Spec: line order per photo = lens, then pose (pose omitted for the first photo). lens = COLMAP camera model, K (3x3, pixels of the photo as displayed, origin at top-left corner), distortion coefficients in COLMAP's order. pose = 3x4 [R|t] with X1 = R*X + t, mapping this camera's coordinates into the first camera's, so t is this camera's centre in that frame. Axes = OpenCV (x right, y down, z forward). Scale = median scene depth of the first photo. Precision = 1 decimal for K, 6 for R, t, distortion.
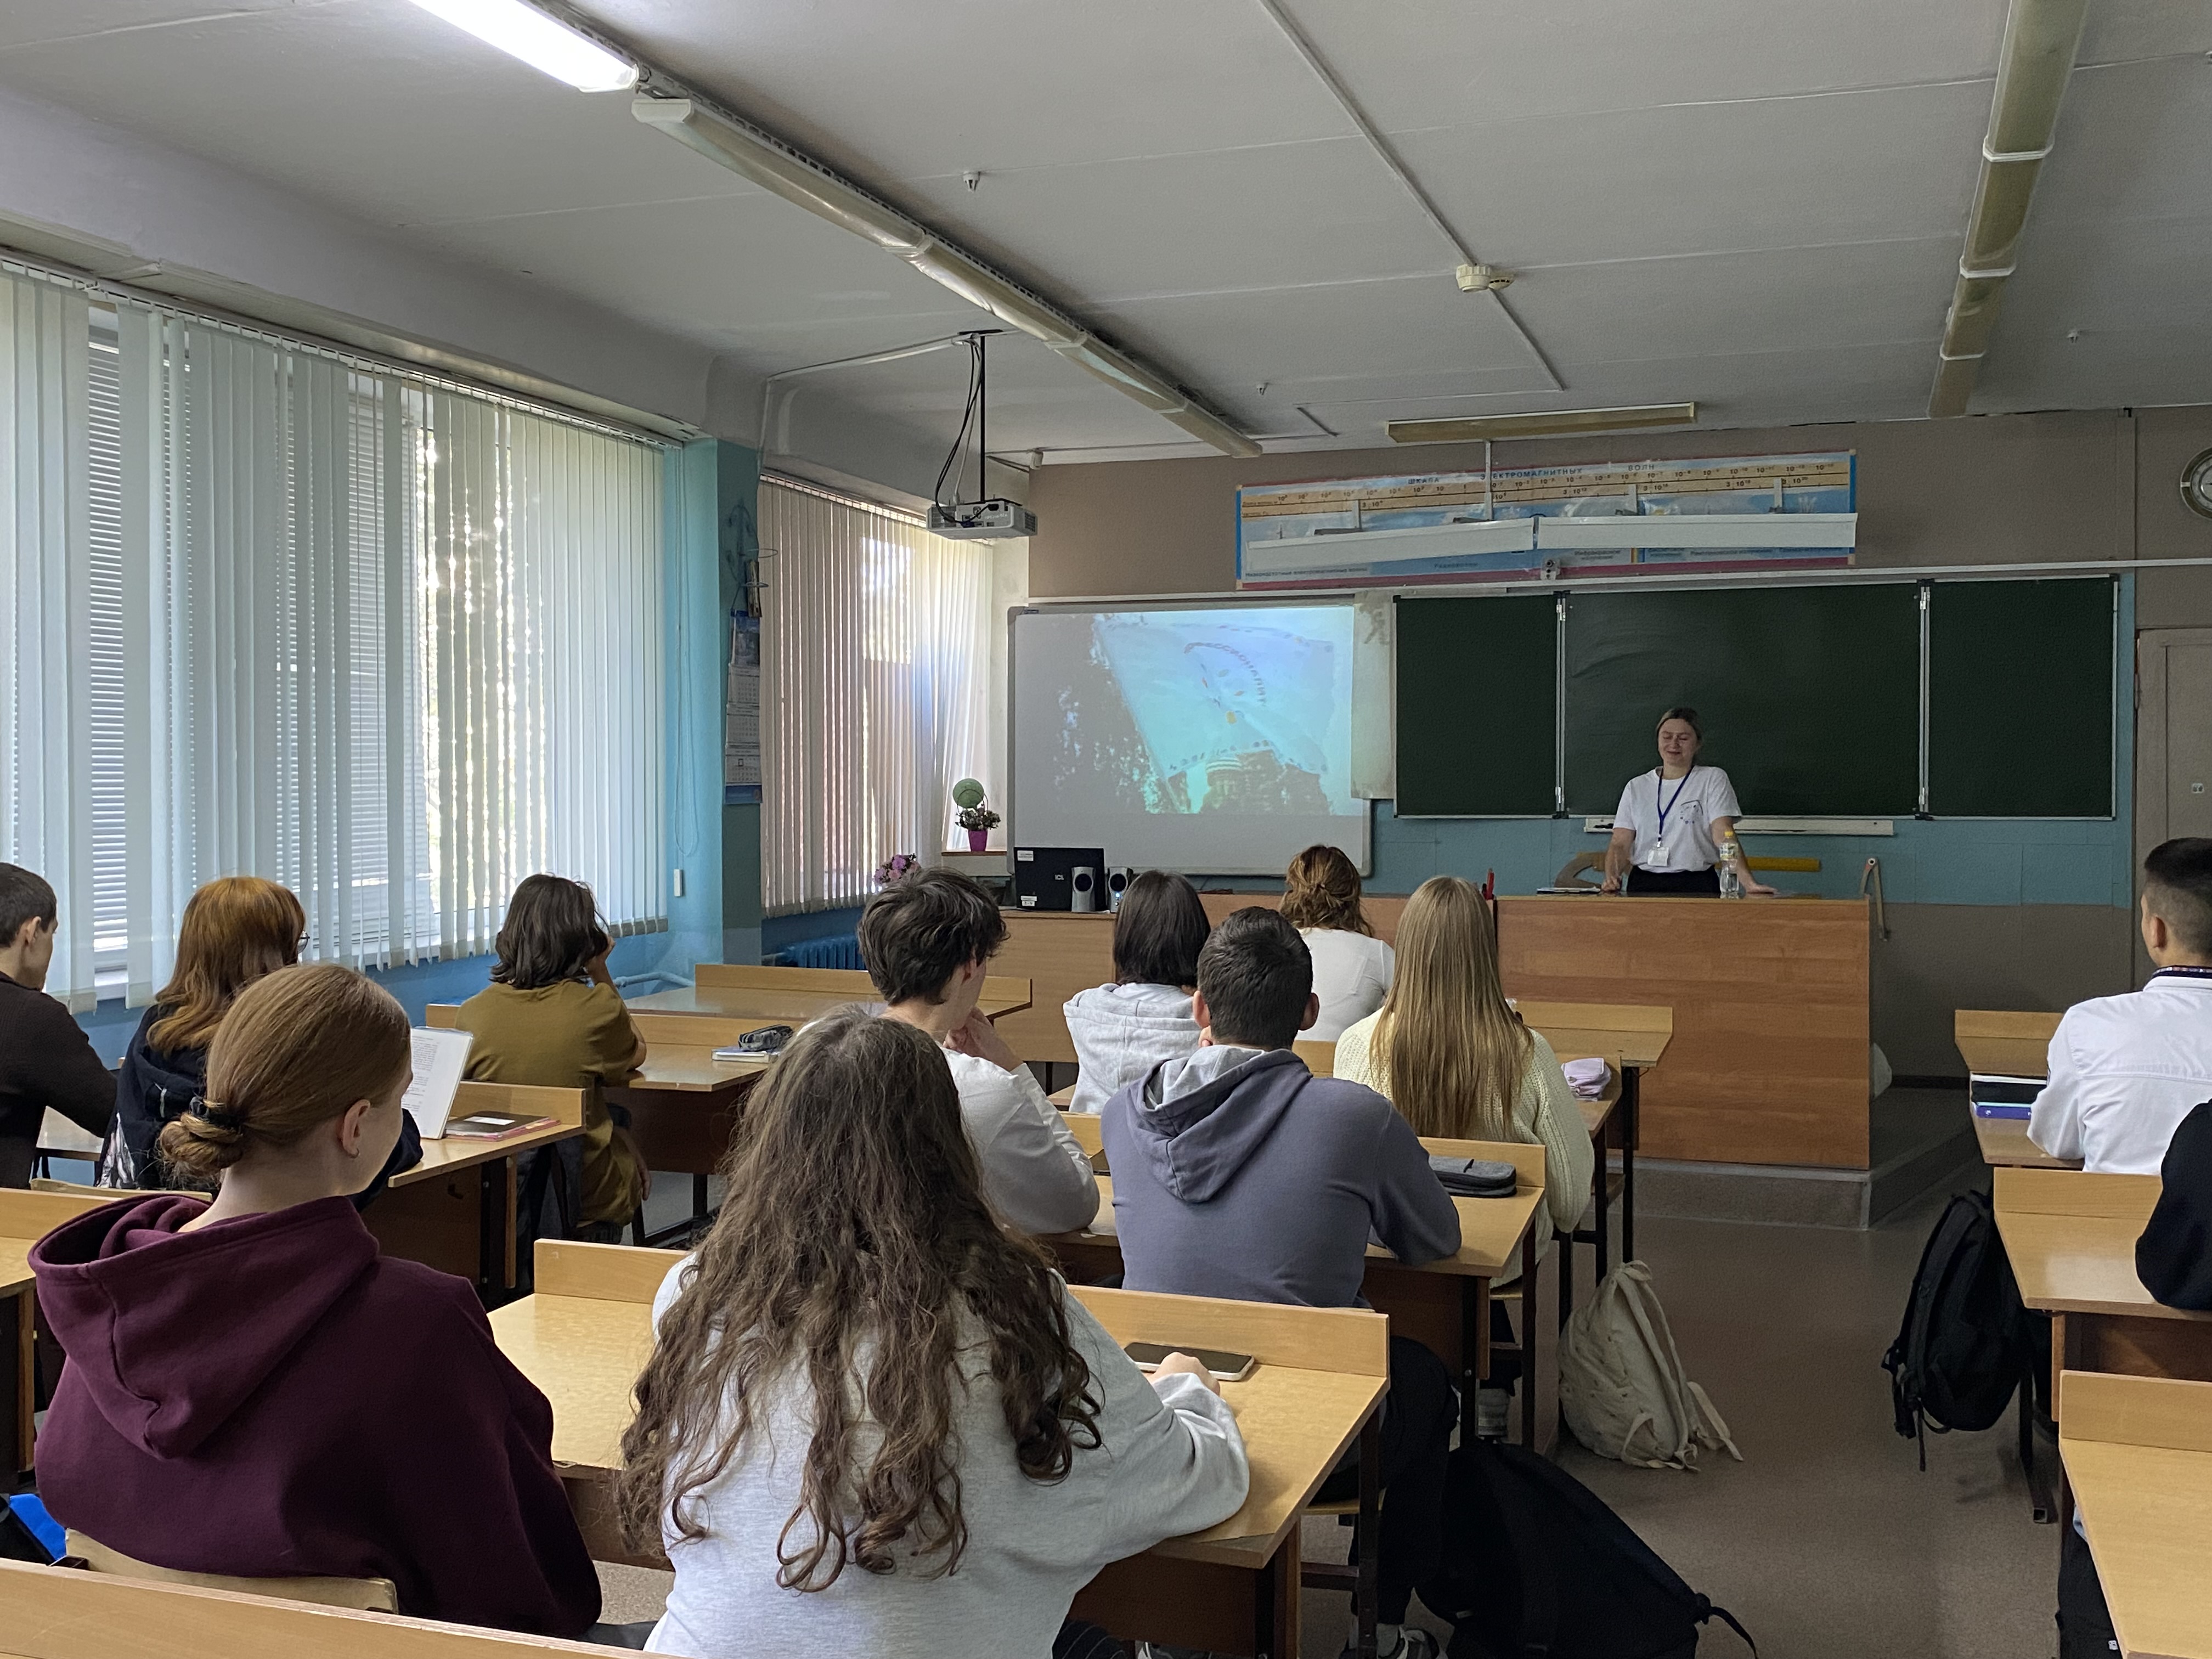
lens RADIAL K [[2197.9, 0, 1076.1], [0, 2197.9, 825.8], [0, 0, 1]] dist [0.080153, -0.251362]
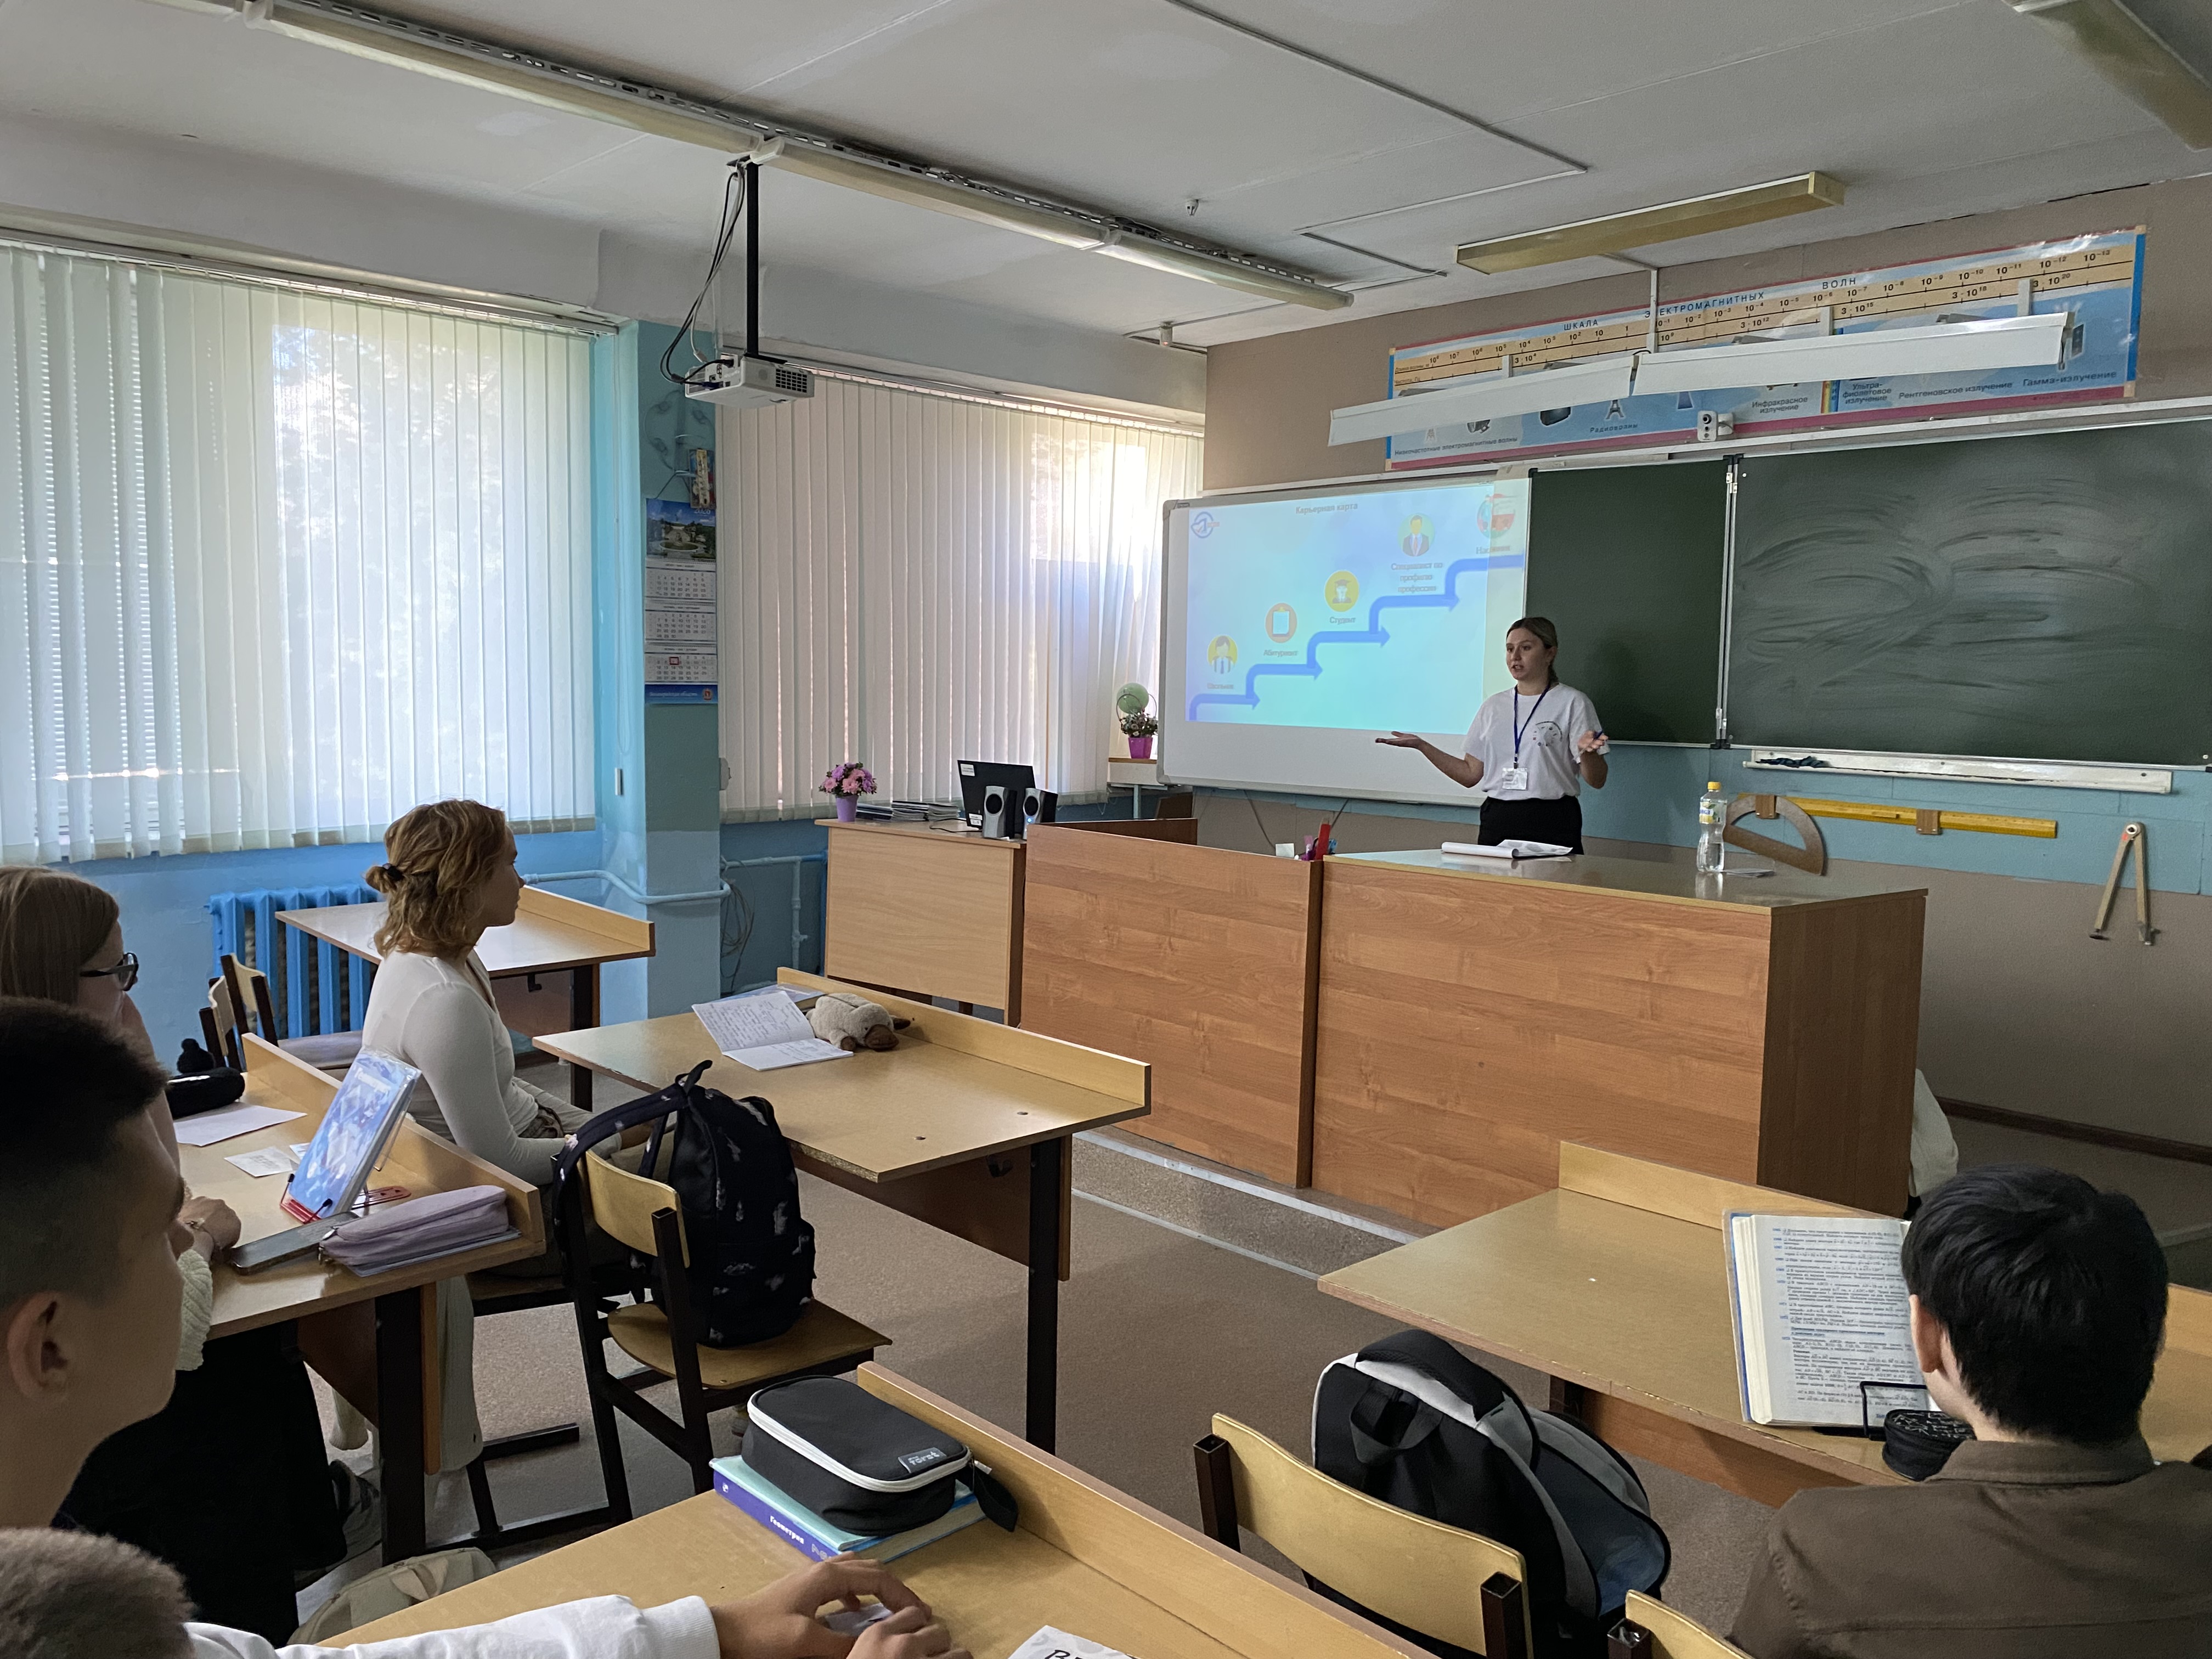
lens RADIAL K [[1691.7, 0, 1109.2], [0, 1691.7, 801.2], [0, 0, 1]] dist [0.111094, -0.235777]
pose [[0.884811, 0.053168, -0.462907, 0.337190], [-0.028303, 0.997767, 0.060501, -0.016663], [0.465090, -0.040431, 0.884340, 0.392845]]
